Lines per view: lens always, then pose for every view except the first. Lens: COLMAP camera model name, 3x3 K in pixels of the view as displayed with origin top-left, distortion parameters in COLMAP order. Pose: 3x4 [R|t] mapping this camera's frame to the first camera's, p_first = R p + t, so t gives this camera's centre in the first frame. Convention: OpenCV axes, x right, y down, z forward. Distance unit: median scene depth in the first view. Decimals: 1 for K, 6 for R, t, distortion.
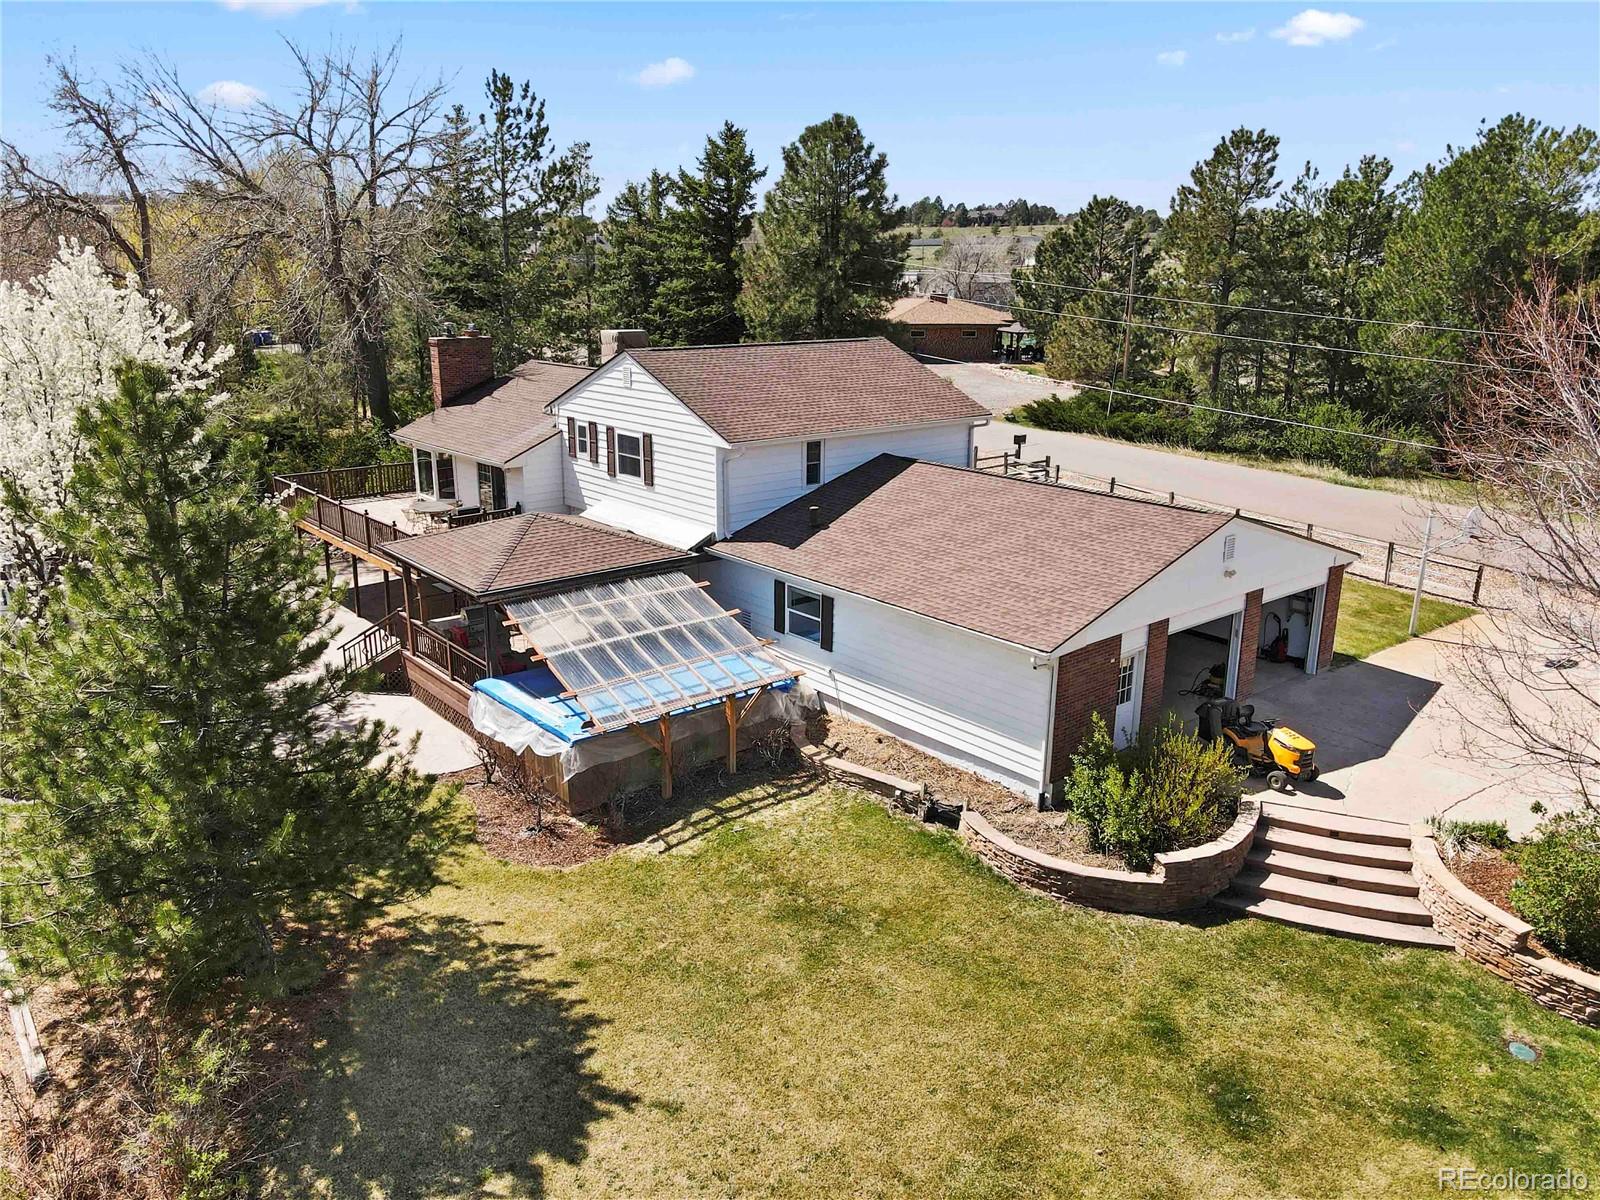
lens RADIAL K [[1164.6, 0, 800.0], [0, 1164.6, 600.0], [0, 0, 1]] dist [-0.002088, -0.001077]
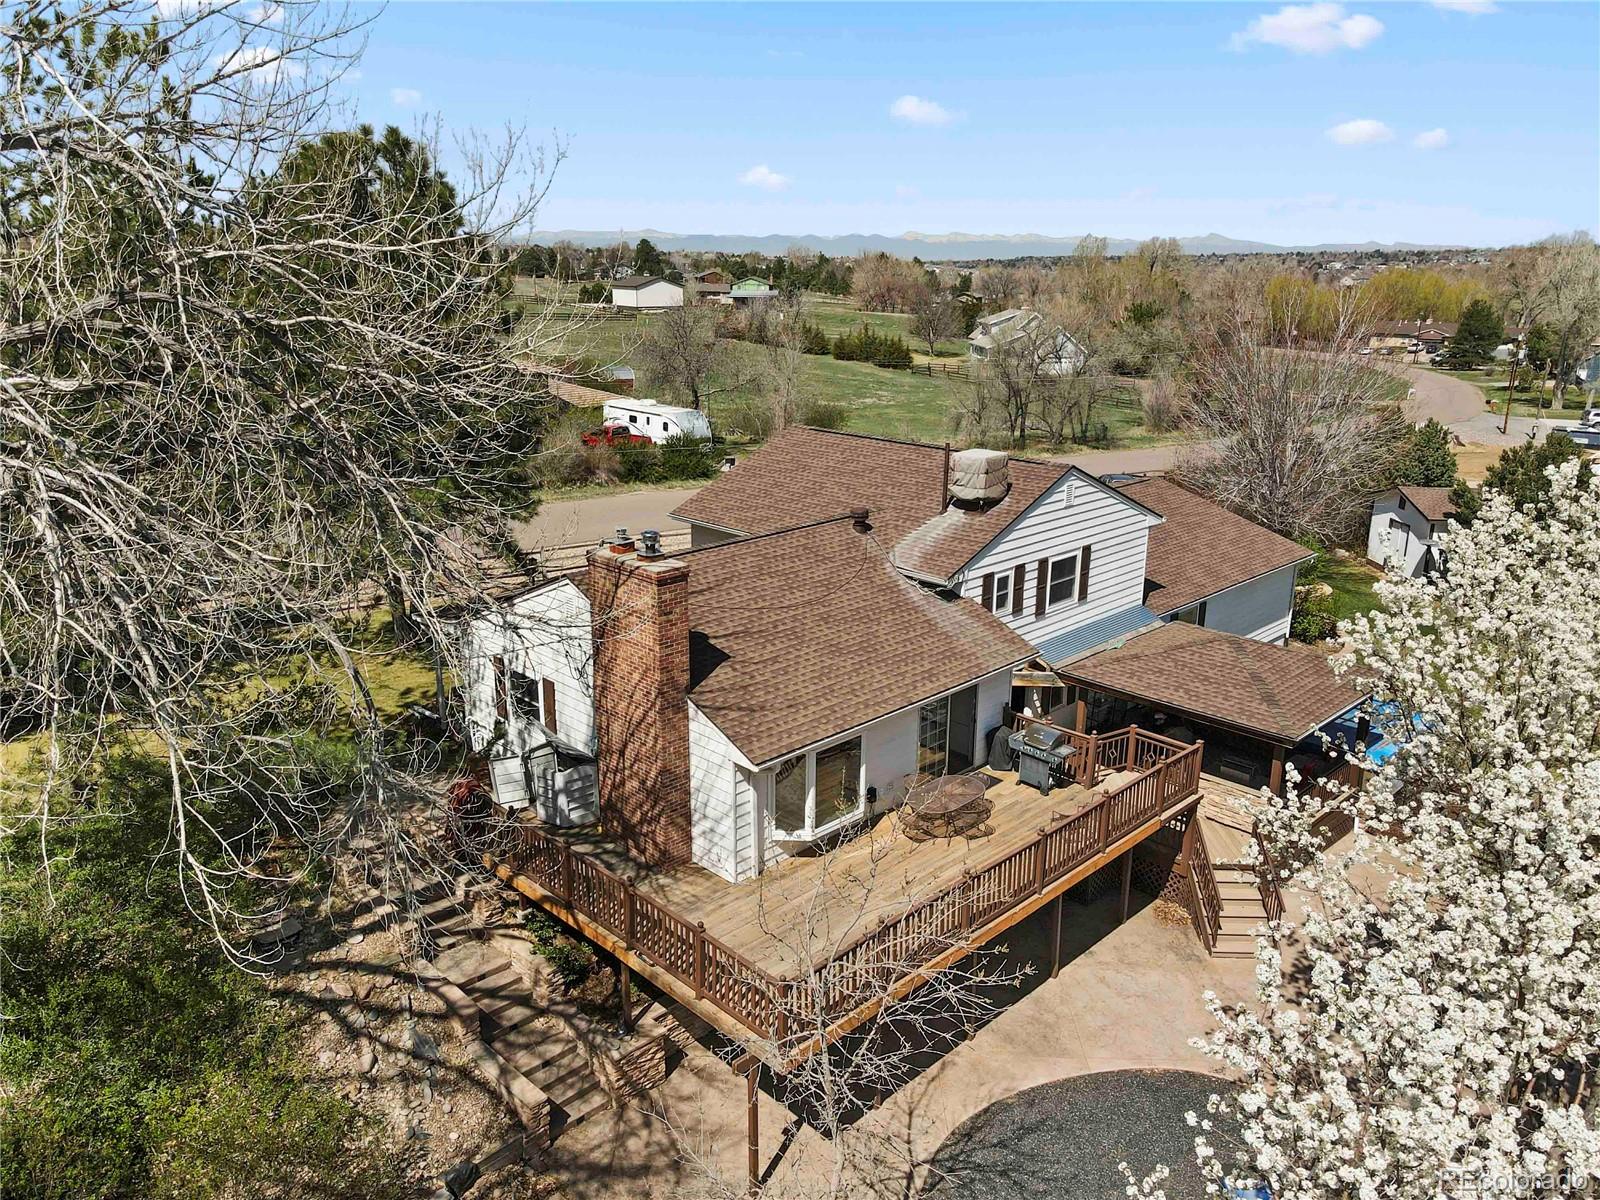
lens RADIAL K [[1164.6, 0, 800.0], [0, 1164.6, 600.0], [0, 0, 1]] dist [-0.002088, -0.001077]
pose [[-0.080479, -0.286944, 0.954561, -0.991048], [0.266622, 0.916573, 0.298003, -0.430661], [-0.960435, 0.278490, 0.002741, 1.189848]]
